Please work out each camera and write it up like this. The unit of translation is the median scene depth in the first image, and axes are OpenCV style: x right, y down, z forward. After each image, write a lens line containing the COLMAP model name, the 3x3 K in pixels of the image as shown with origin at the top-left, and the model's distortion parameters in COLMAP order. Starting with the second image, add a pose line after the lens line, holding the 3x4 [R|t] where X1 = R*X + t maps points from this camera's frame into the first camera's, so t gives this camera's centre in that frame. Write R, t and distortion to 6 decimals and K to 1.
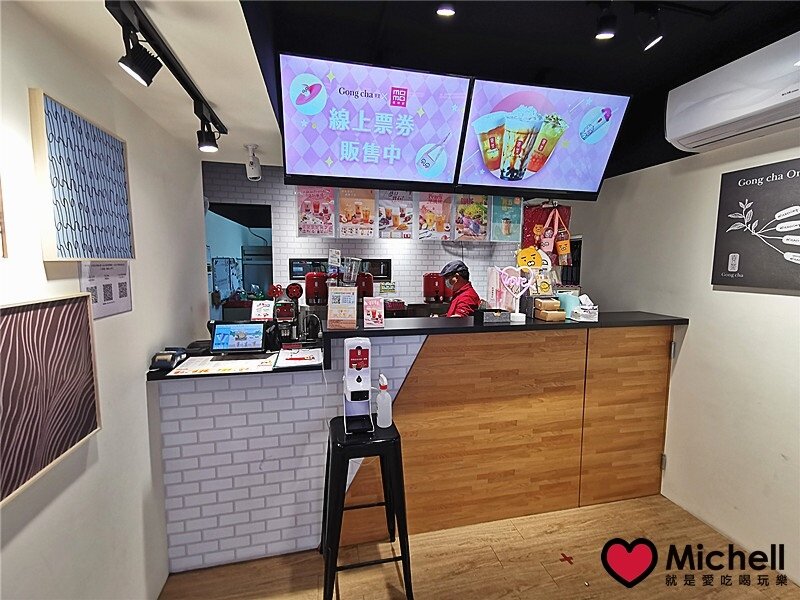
lens RADIAL K [[369.2, 0, 399.3], [0, 369.2, 301.0], [0, 0, 1]] dist [0.013452, -0.000037]
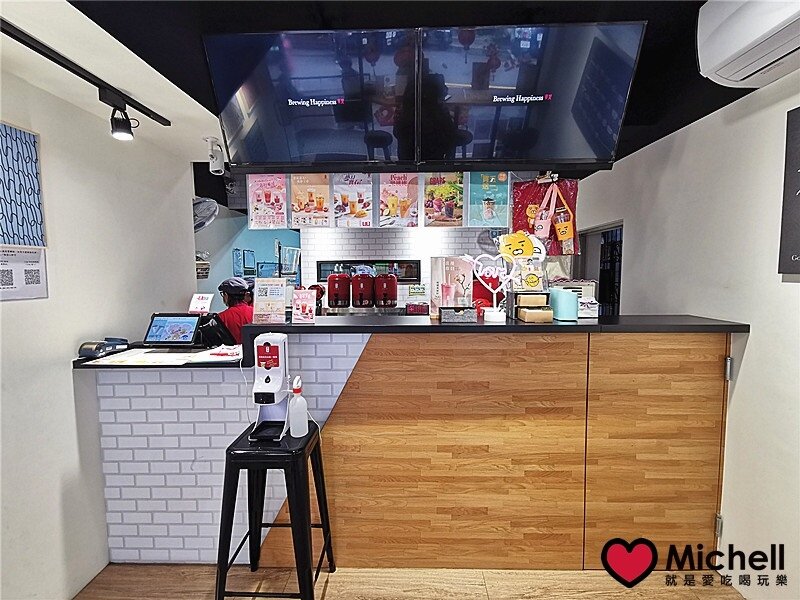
lens RADIAL K [[369.2, 0, 401.4], [0, 369.2, 300.9], [0, 0, 1]] dist [0.013452, -0.000037]
pose [[0.968506, 0.006751, -0.248901, 0.325627], [-0.013565, 0.999578, -0.025670, 0.031292], [0.248622, 0.028238, 0.968189, 0.163925]]
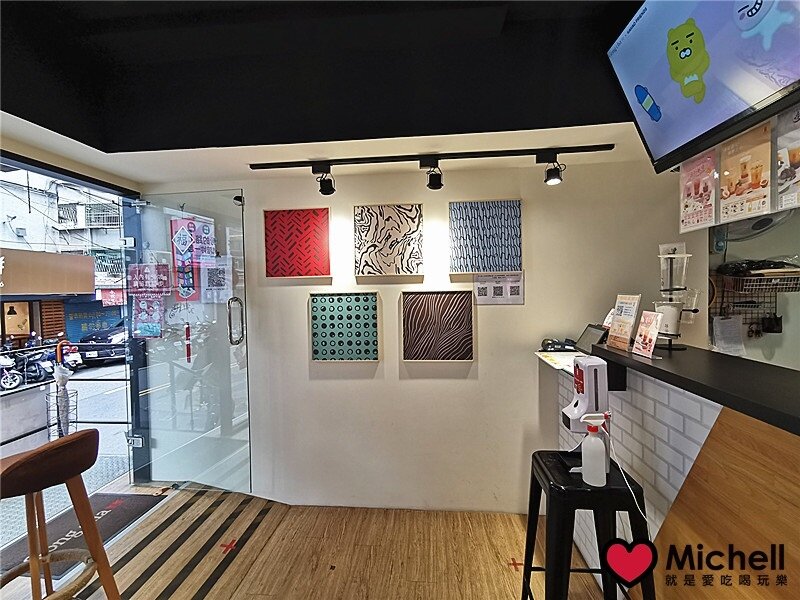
lens RADIAL K [[369.2, 0, 399.6], [0, 369.2, 299.2], [0, 0, 1]] dist [0.013452, -0.000037]
pose [[-0.307713, 0.028578, -0.951050, 0.611396], [-0.086176, 0.994604, 0.057769, -0.027437], [0.947569, 0.099734, -0.303590, 0.654256]]
